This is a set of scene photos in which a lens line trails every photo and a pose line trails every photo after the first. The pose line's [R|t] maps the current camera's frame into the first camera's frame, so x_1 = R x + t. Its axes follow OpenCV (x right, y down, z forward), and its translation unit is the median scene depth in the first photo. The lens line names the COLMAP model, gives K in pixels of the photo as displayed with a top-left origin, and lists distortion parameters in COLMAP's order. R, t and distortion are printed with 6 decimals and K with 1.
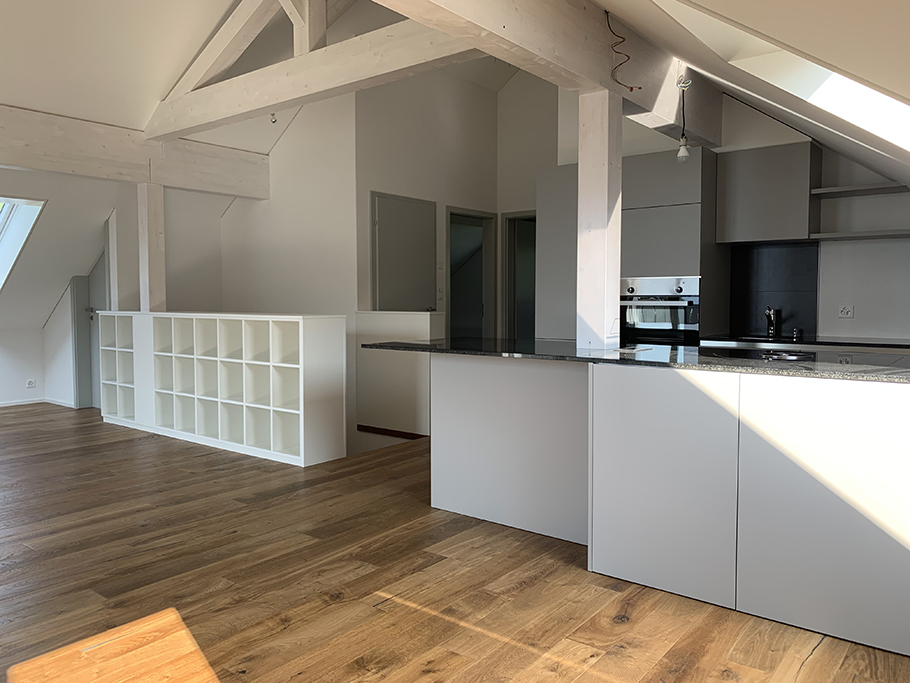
lens RADIAL K [[693.8, 0, 454.2], [0, 693.8, 335.5], [0, 0, 1]] dist [0.011708, -0.009942]
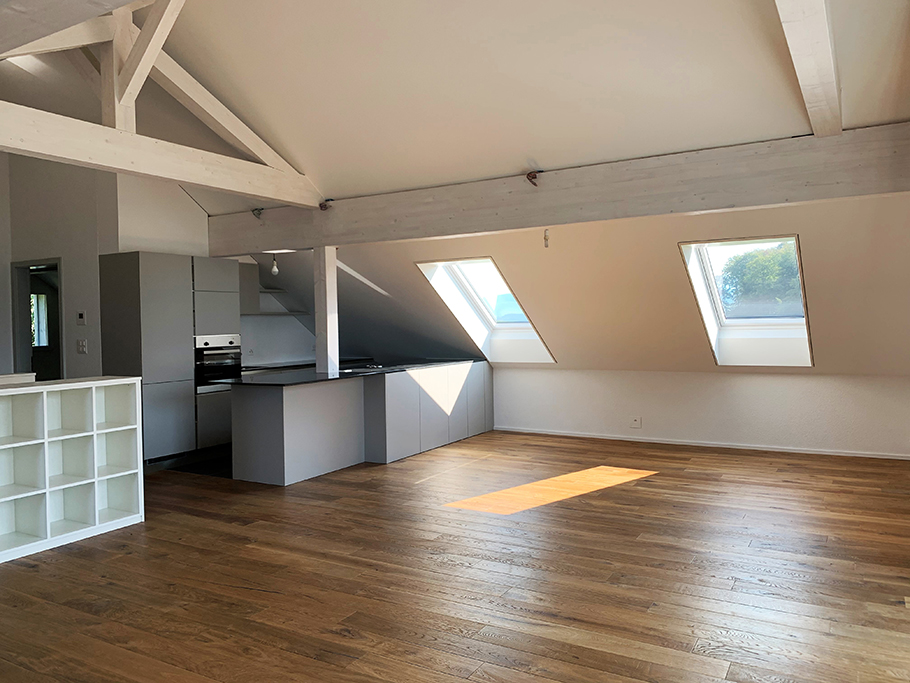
lens RADIAL K [[693.8, 0, 454.2], [0, 693.8, 335.5], [0, 0, 1]] dist [0.011708, -0.009942]
pose [[-0.137670, -0.016205, 0.990346, -1.448442], [0.073423, 0.996948, 0.026520, -0.091485], [-0.987753, 0.076365, -0.136060, 0.724861]]
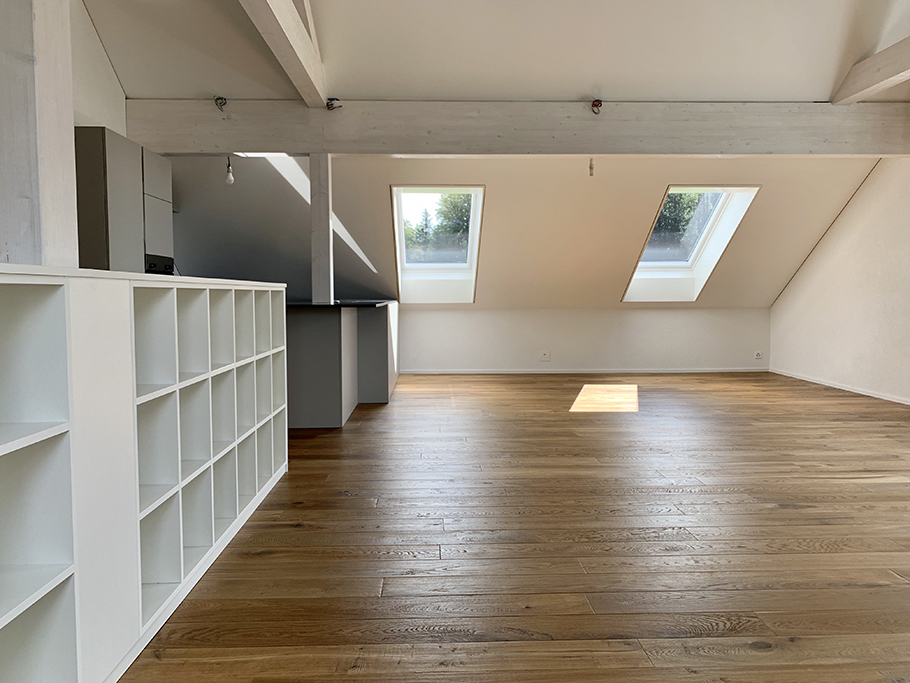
lens RADIAL K [[693.8, 0, 454.2], [0, 693.8, 335.5], [0, 0, 1]] dist [0.011708, -0.009942]
pose [[-0.647127, -0.041813, 0.761235, -1.045371], [0.045972, 0.994538, 0.093709, -0.037464], [-0.760995, 0.095637, -0.641670, 1.488680]]
